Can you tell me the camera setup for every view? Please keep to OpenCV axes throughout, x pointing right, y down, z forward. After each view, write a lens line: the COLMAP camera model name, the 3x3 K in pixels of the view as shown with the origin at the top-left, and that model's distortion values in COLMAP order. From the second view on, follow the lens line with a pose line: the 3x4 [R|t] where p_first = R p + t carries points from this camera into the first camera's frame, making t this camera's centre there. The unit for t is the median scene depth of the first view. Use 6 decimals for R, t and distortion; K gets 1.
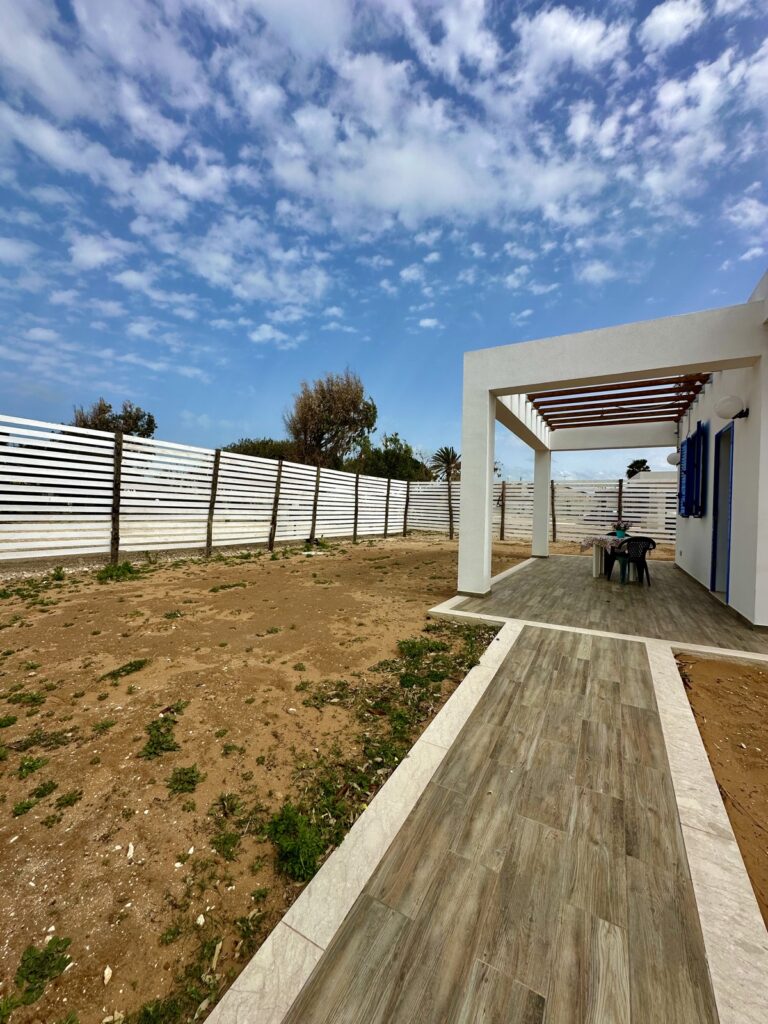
lens RADIAL K [[407.8, 0, 385.0], [0, 407.8, 514.2], [0, 0, 1]] dist [0.009060, -0.001059]
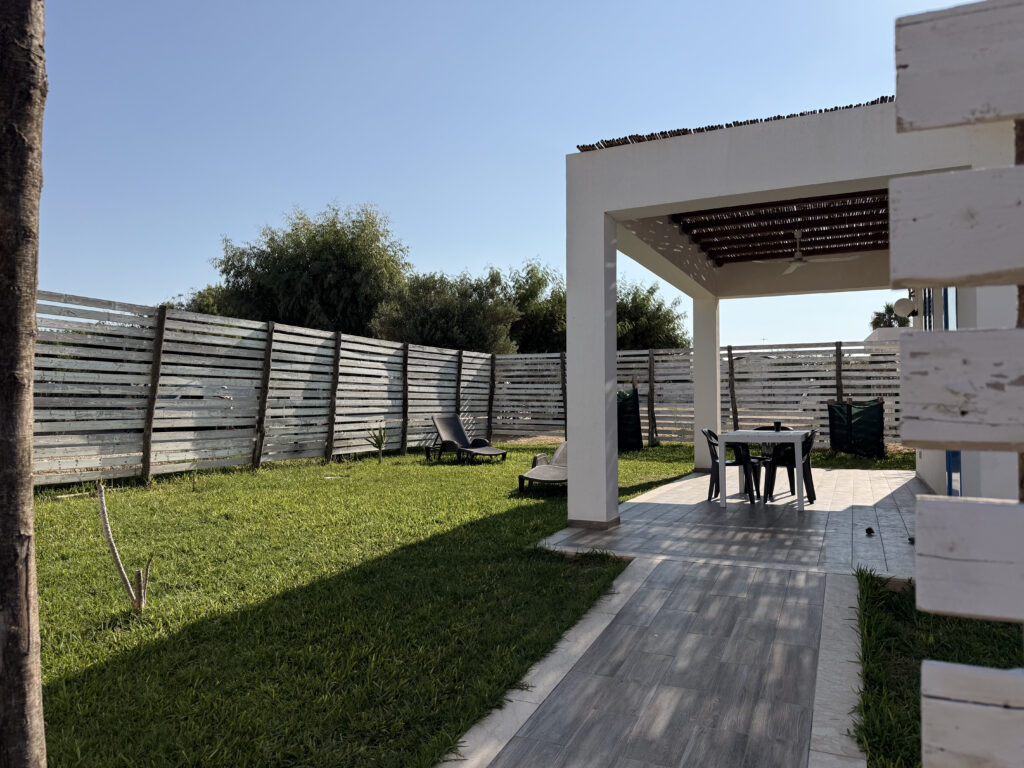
lens RADIAL K [[726.4, 0, 513.5], [0, 726.4, 382.6], [0, 0, 1]] dist [0.002555, -0.000902]
pose [[0.996599, -0.022282, 0.079330, 0.010657], [0.025638, 0.998808, -0.041547, 0.030610], [-0.078310, 0.043440, 0.995982, -0.270666]]
